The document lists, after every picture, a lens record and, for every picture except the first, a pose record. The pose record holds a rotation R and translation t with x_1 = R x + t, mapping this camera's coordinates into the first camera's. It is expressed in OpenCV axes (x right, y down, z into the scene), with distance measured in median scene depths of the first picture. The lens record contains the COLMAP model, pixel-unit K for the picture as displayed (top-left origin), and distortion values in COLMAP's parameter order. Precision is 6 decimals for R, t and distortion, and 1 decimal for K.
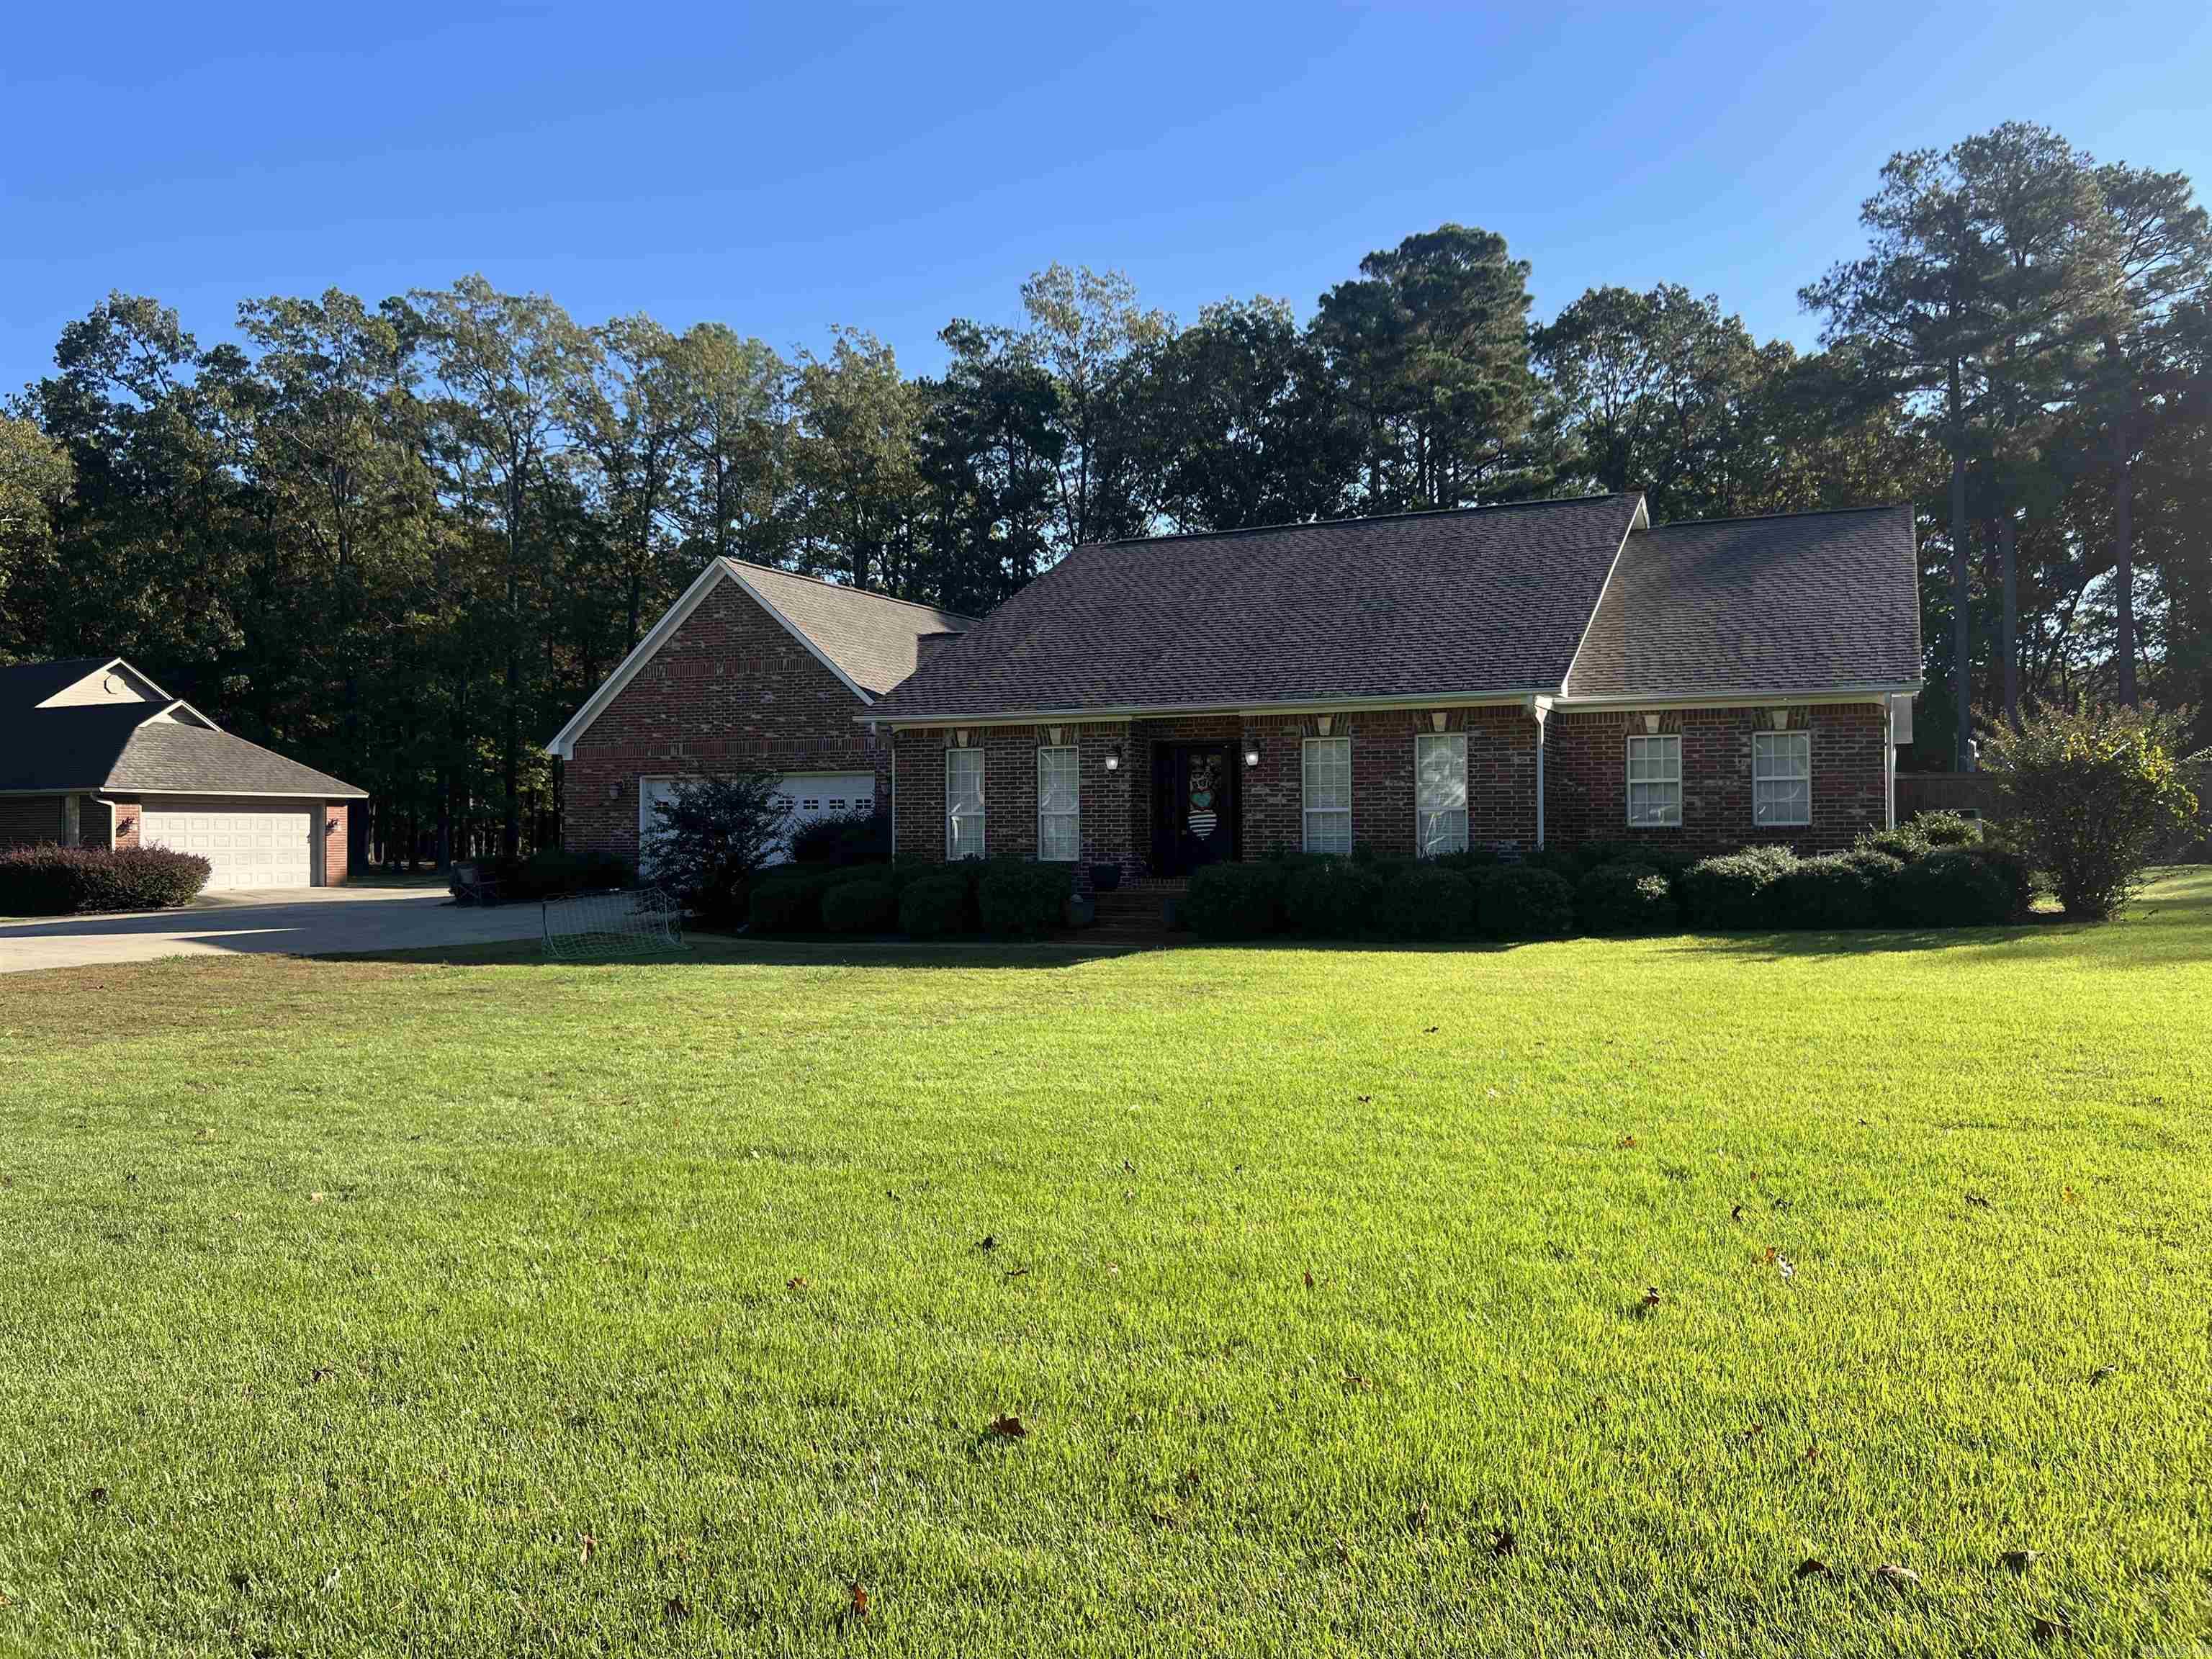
lens RADIAL K [[1692.7, 0, 1106.0], [0, 1692.7, 829.5], [0, 0, 1]] dist [0.067685, -0.095024]
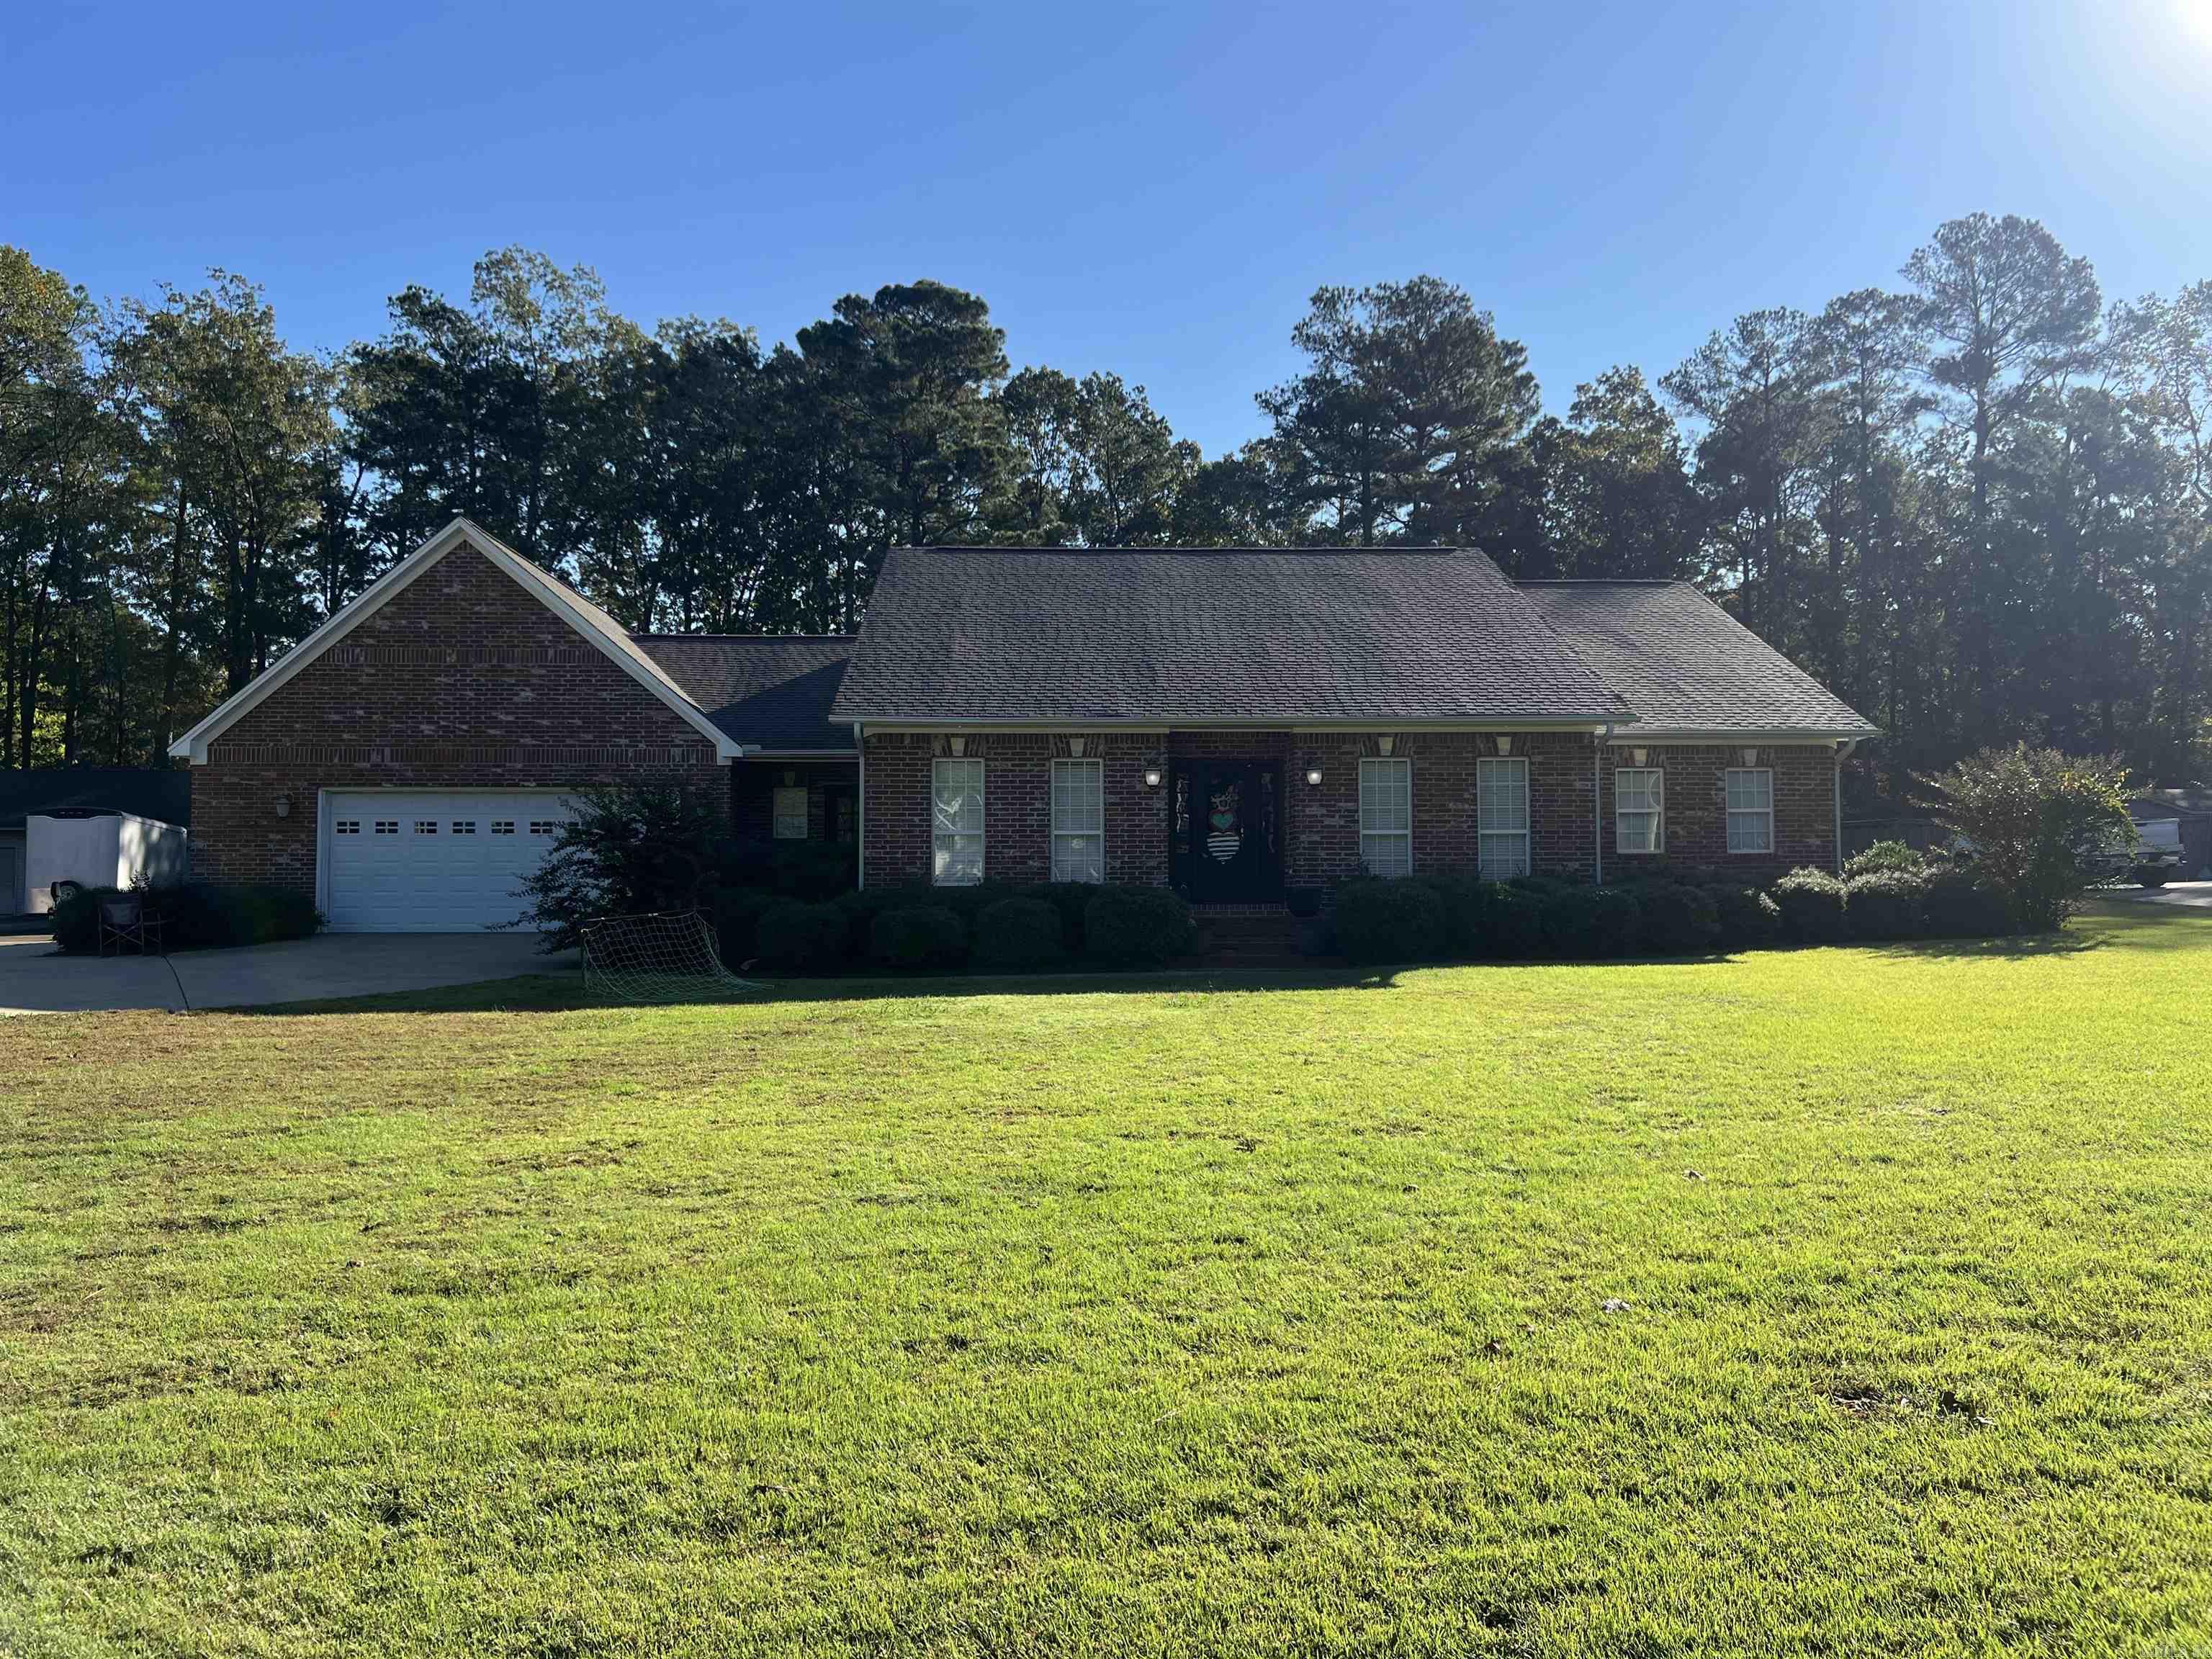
lens RADIAL K [[1692.7, 0, 1106.0], [0, 1692.7, 829.5], [0, 0, 1]] dist [0.067685, -0.095024]
pose [[0.885587, 0.021349, 0.463983, -0.240140], [-0.002362, 0.999137, -0.041464, 0.014364], [-0.464468, 0.035624, 0.884873, 0.109608]]
